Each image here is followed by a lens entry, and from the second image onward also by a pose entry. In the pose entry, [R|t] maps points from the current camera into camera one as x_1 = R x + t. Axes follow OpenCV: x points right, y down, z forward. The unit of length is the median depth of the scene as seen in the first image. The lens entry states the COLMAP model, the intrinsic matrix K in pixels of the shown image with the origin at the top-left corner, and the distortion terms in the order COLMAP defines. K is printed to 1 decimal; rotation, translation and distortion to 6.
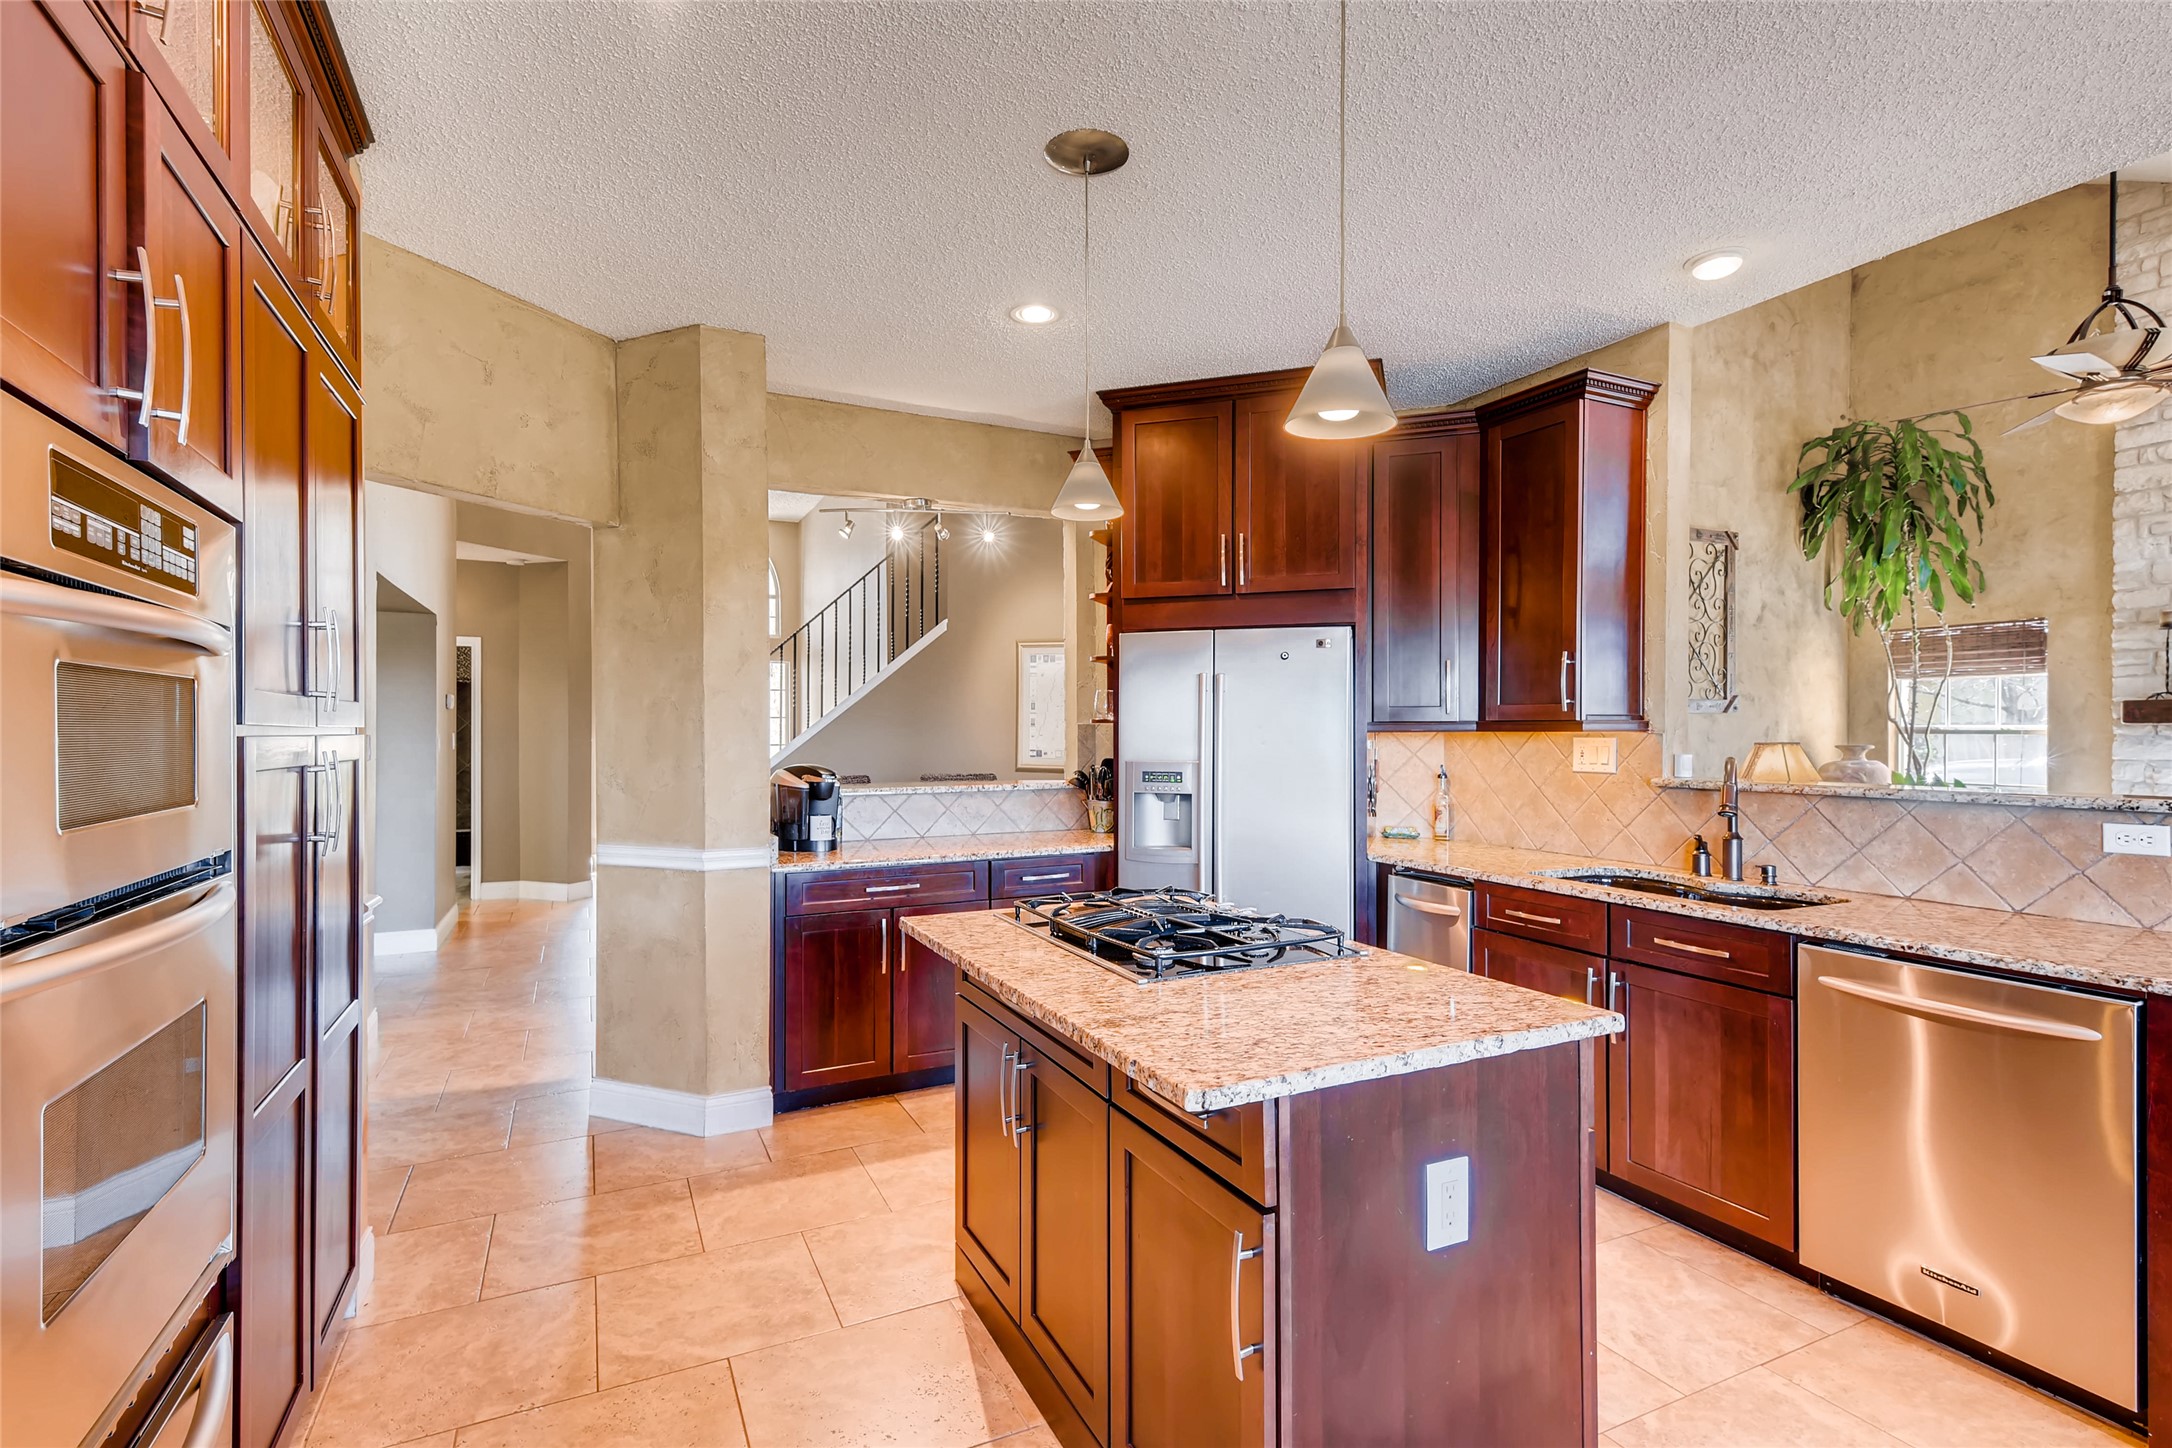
lens RADIAL K [[969.1, 0, 1145.1], [0, 969.1, 731.5], [0, 0, 1]] dist [0.001648, 0.000029]
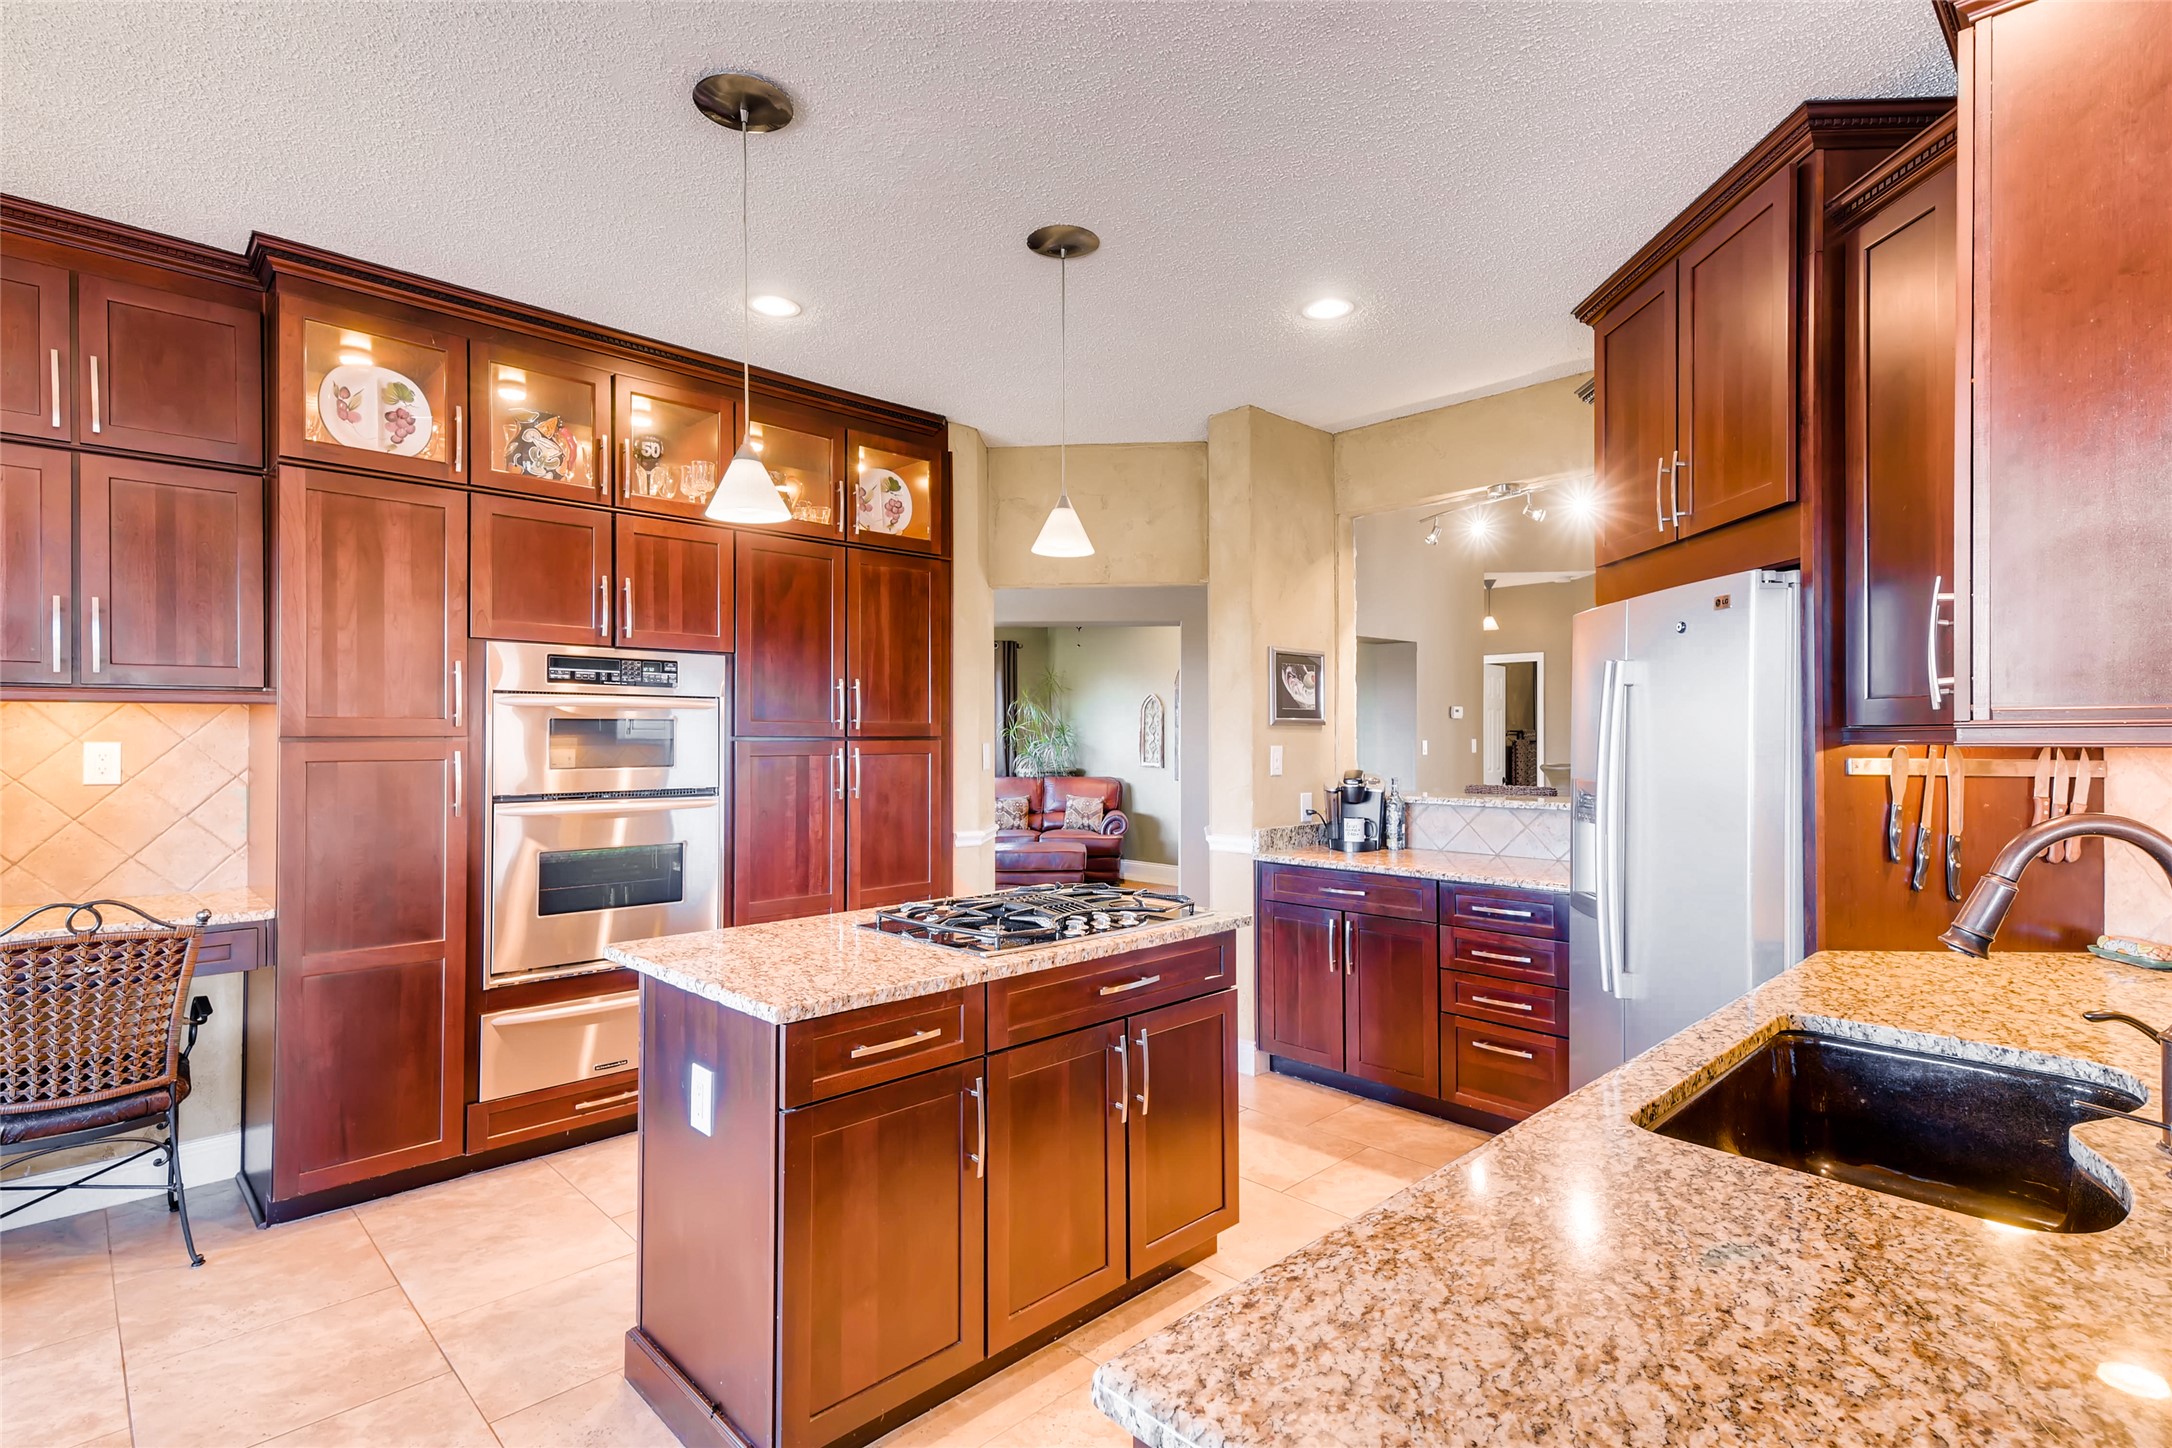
lens RADIAL K [[1015.0, 0, 1084.8], [0, 1015.0, 731.9], [0, 0, 1]] dist [0.041951, -0.015451]
pose [[0.307814, -0.002238, -0.951444, 0.410091], [-0.000969, 0.999996, -0.002666, -0.002940], [0.951446, 0.001743, 0.307811, 0.239447]]
